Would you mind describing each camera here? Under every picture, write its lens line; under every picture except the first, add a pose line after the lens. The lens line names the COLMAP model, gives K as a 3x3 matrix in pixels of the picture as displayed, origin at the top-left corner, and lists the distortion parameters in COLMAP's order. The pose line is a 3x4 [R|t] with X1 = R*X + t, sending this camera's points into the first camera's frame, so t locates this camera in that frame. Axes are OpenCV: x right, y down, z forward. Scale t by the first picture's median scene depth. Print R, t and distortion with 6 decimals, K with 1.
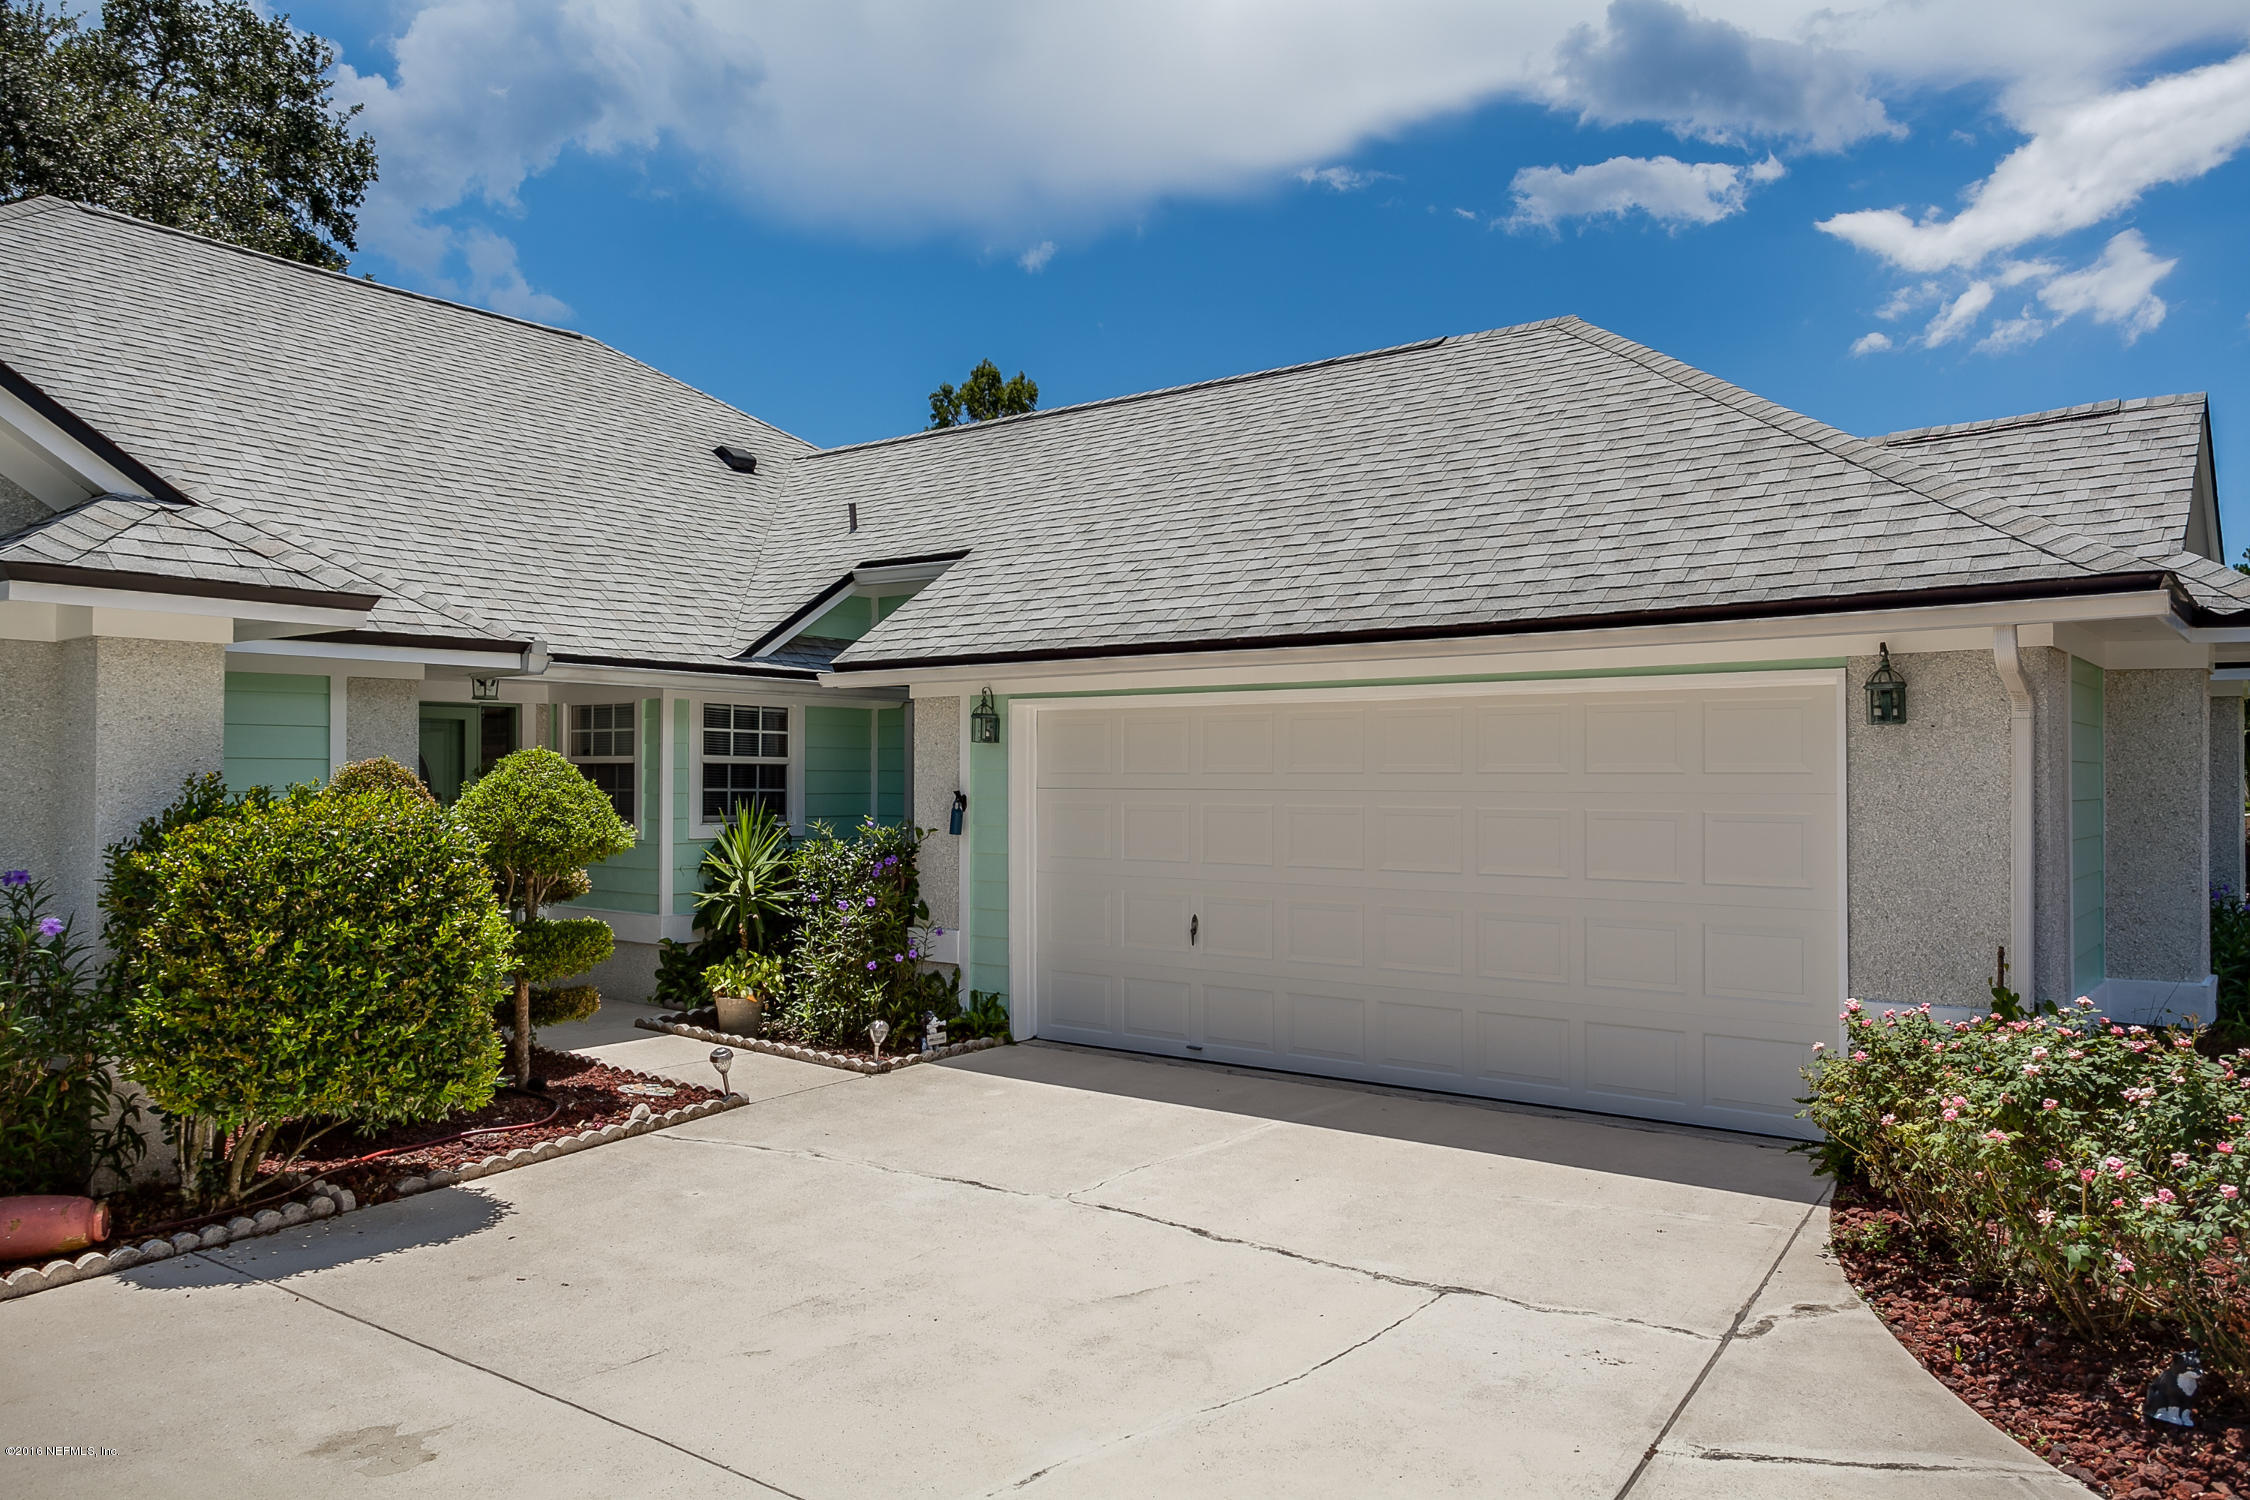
lens RADIAL K [[1459.6, 0, 1122.6], [0, 1459.6, 801.5], [0, 0, 1]] dist [-0.004972, 0.000630]
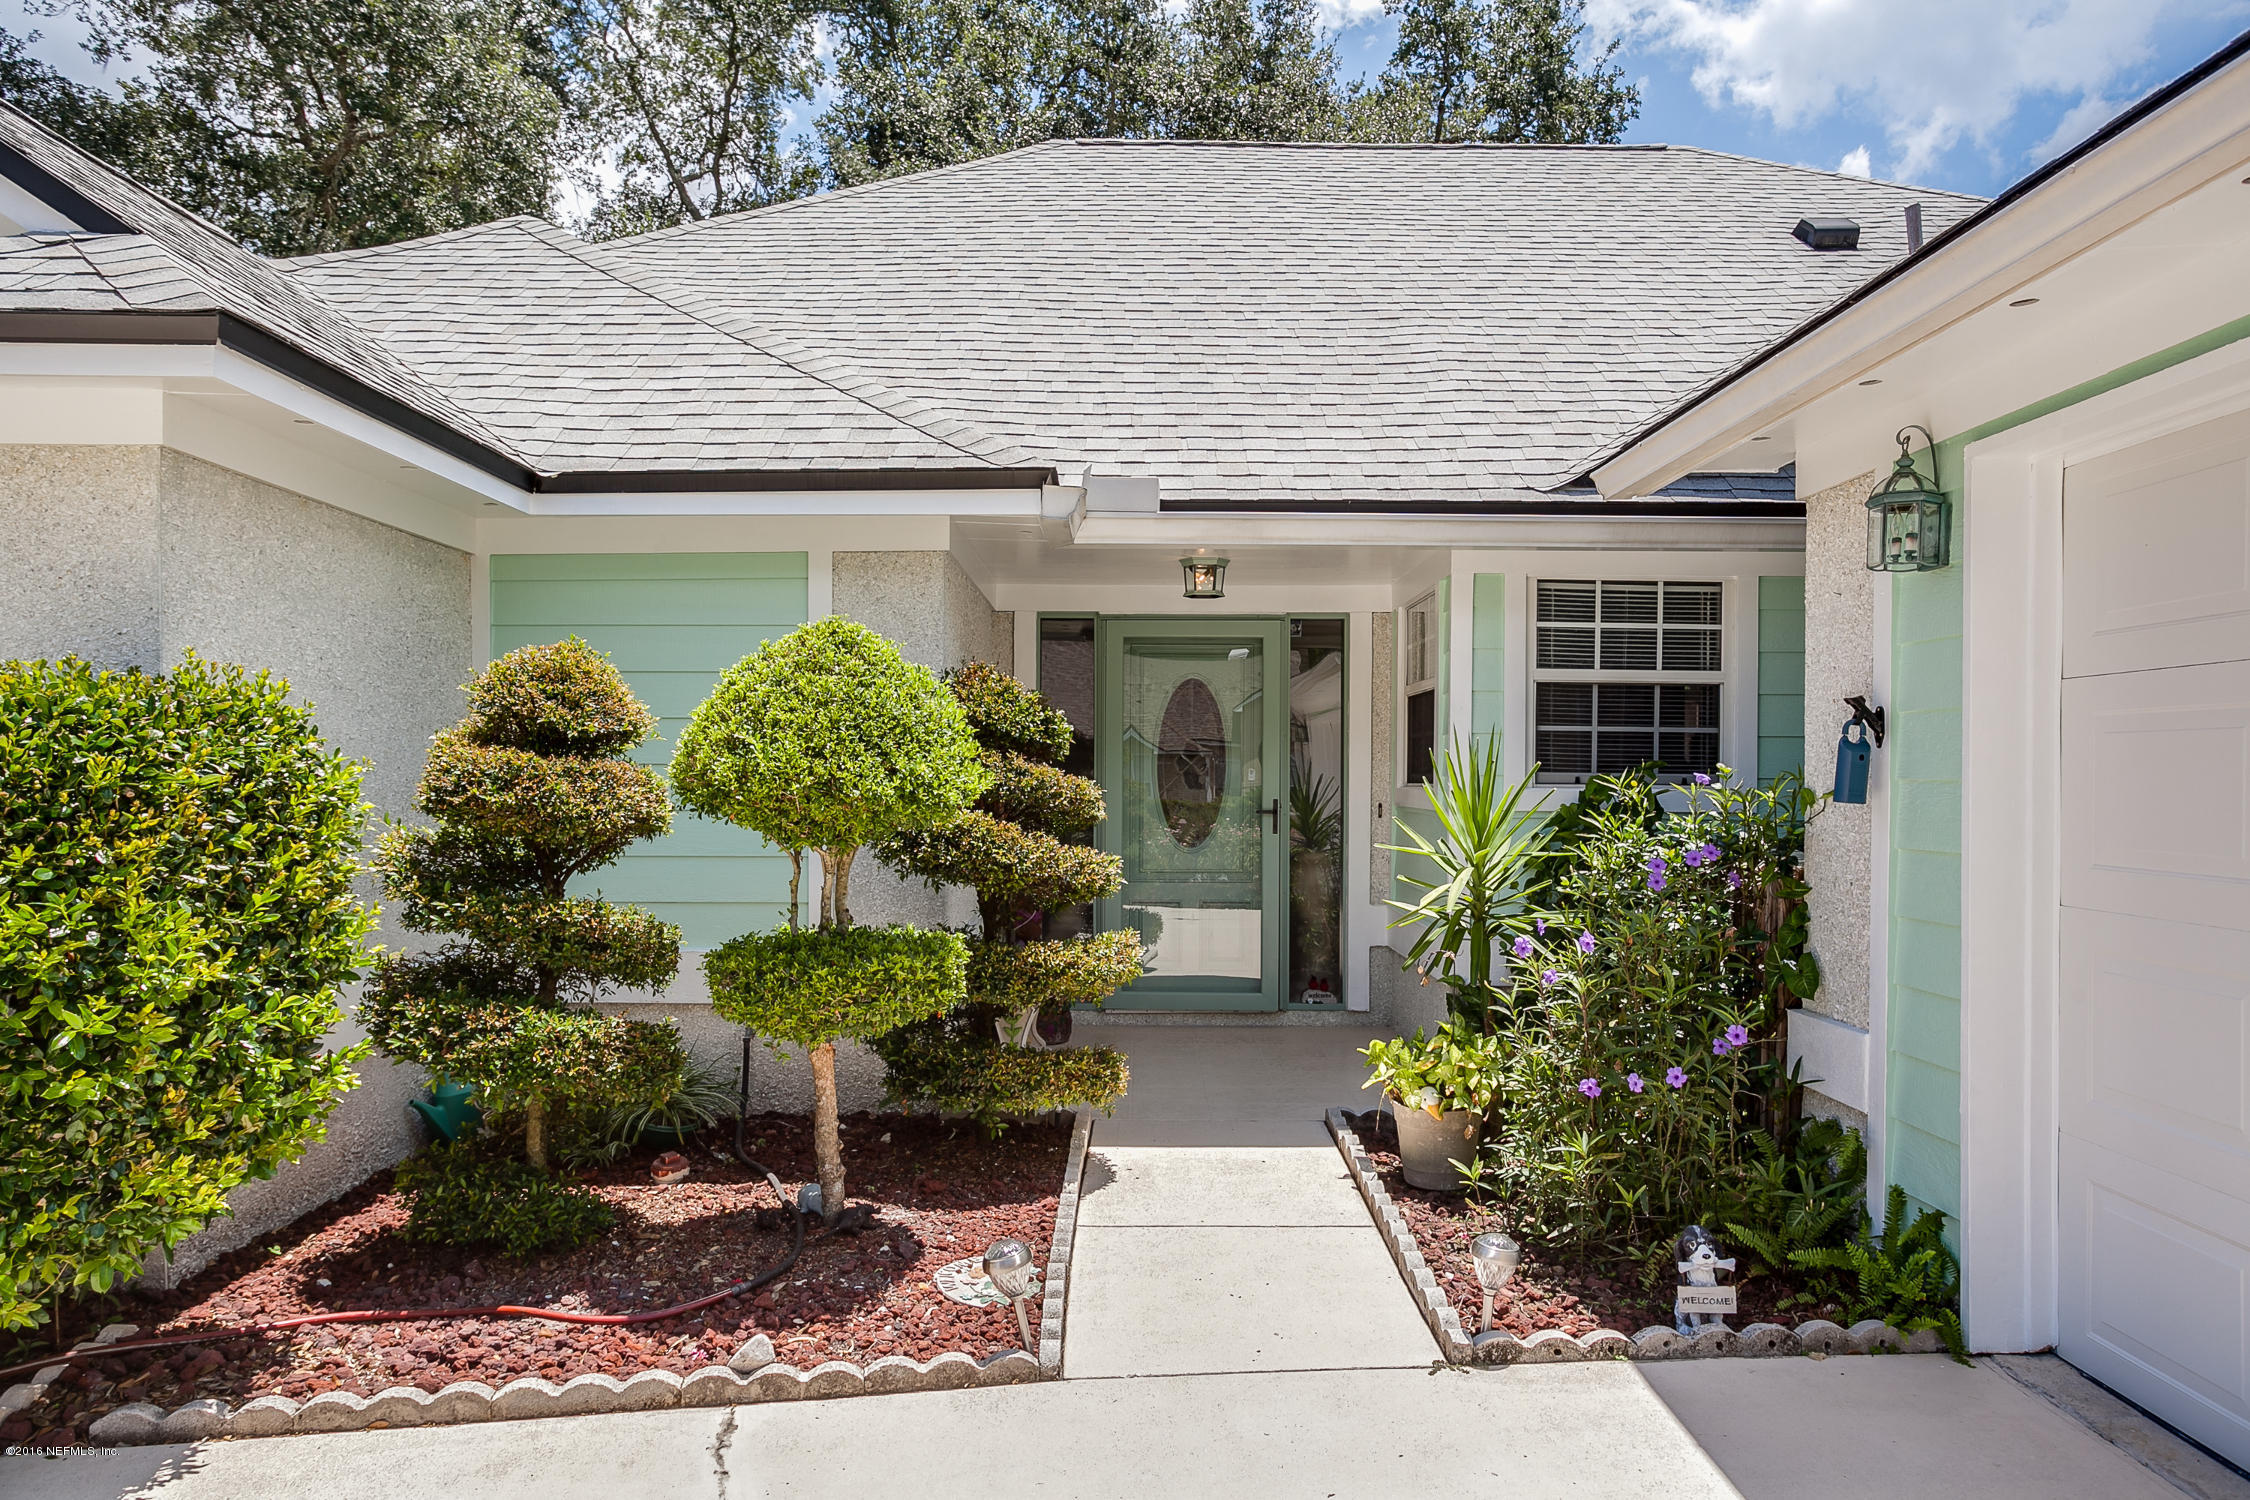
lens RADIAL K [[1459.6, 0, 1122.6], [0, 1459.6, 801.5], [0, 0, 1]] dist [-0.004972, 0.000630]
pose [[0.620946, 0.015000, -0.783710, 0.081009], [-0.011681, 0.999883, 0.009883, 0.020519], [0.783767, 0.003018, 0.621048, 0.579831]]
